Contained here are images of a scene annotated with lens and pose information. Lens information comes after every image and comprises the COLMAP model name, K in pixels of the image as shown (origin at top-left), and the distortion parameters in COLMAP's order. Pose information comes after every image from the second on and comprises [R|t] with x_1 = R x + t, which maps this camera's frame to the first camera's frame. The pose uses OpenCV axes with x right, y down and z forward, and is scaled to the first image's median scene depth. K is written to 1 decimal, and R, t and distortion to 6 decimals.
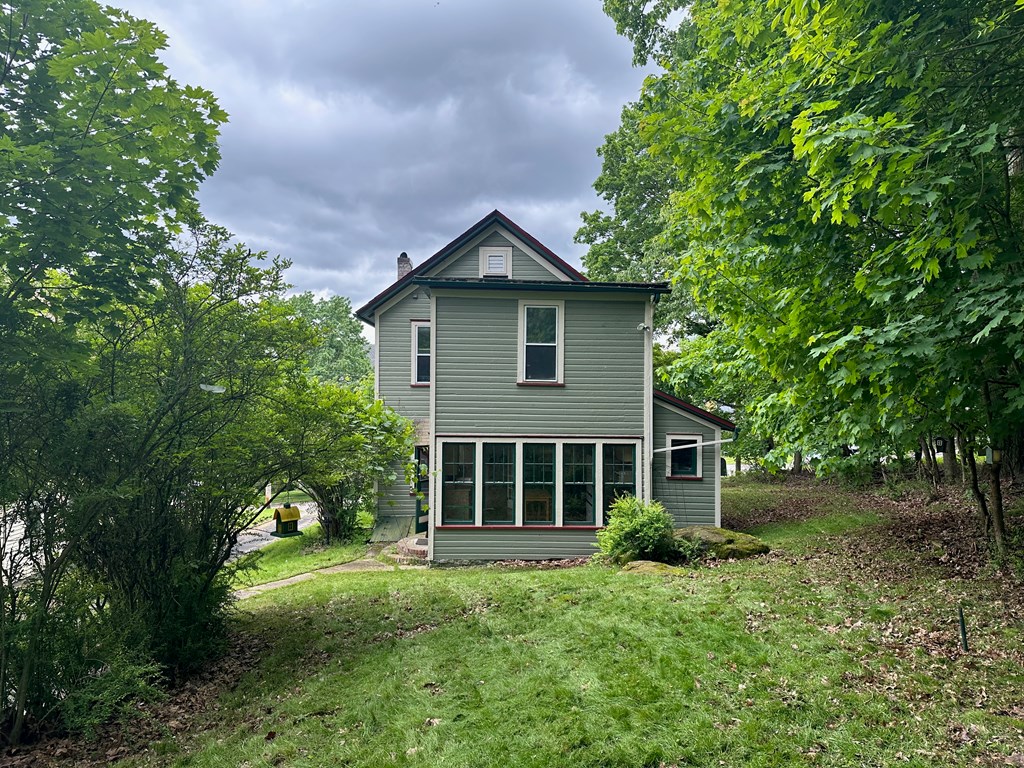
lens RADIAL K [[705.5, 0, 516.8], [0, 705.5, 384.1], [0, 0, 1]] dist [0.076786, -0.090737]
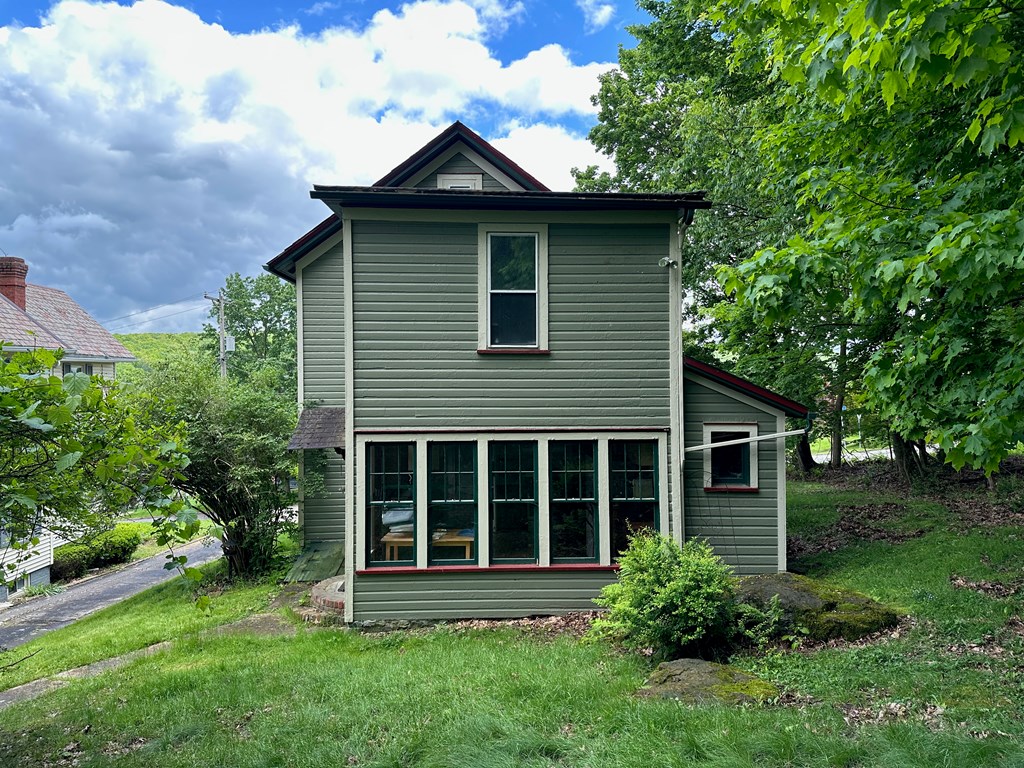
lens RADIAL K [[705.5, 0, 516.8], [0, 705.5, 384.1], [0, 0, 1]] dist [0.076786, -0.090737]
pose [[0.999879, -0.015510, -0.001544, 0.037208], [0.015529, 0.999791, 0.013282, 0.021518], [0.001338, -0.013304, 0.999911, 0.335637]]
